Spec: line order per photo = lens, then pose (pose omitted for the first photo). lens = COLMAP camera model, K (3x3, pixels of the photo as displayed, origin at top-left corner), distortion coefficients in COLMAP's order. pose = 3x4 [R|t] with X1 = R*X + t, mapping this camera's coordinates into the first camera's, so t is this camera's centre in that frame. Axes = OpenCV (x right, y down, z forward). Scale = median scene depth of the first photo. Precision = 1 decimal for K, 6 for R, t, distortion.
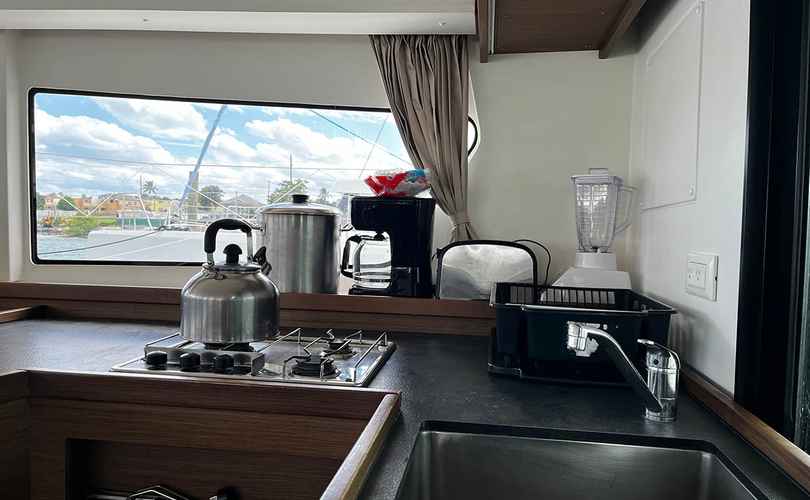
lens RADIAL K [[629.4, 0, 403.0], [0, 629.4, 255.0], [0, 0, 1]] dist [0.103566, -0.001483]
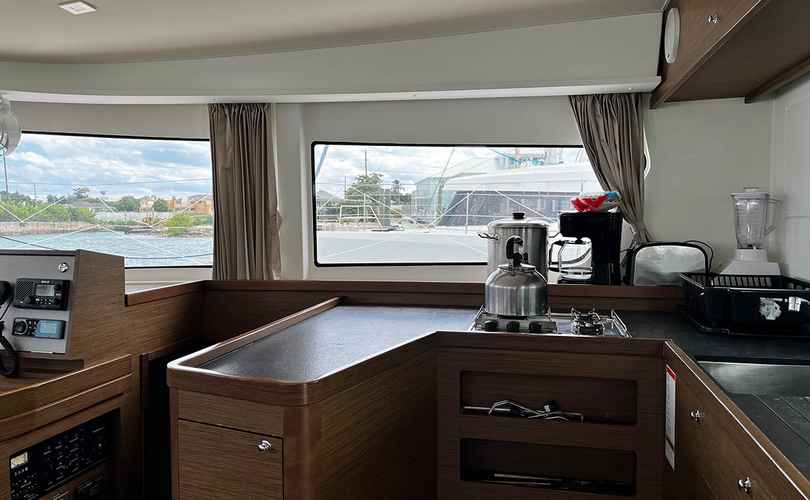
lens RADIAL K [[622.2, 0, 405.0], [0, 622.2, 250.0], [0, 0, 1]] dist [0.030925, -0.002382]
pose [[0.993805, -0.028134, -0.107515, -0.273105], [0.029029, 0.999556, 0.006766, -0.030437], [0.107277, -0.009845, 0.994180, -0.394792]]
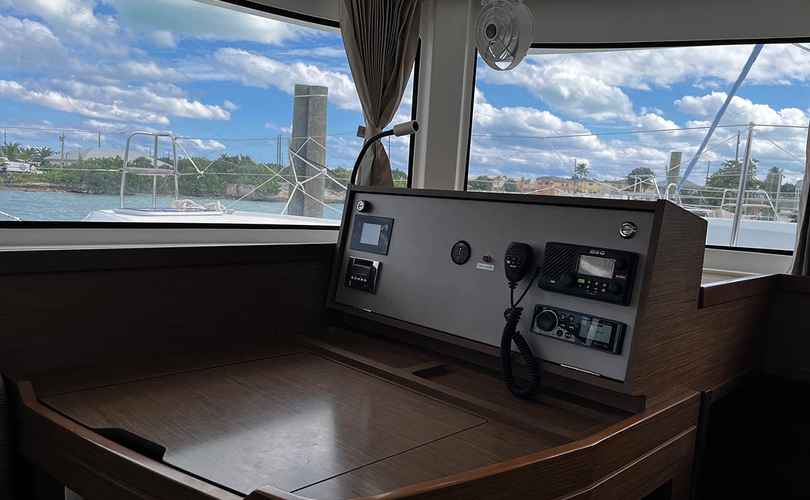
lens RADIAL K [[629.4, 0, 403.0], [0, 629.4, 255.0], [0, 0, 1]] dist [0.103566, -0.001483]
pose [[0.799286, 0.077388, -0.595947, -0.789103], [-0.060671, 0.996998, 0.048095, -0.001914], [0.597880, -0.002286, 0.801583, -0.010018]]
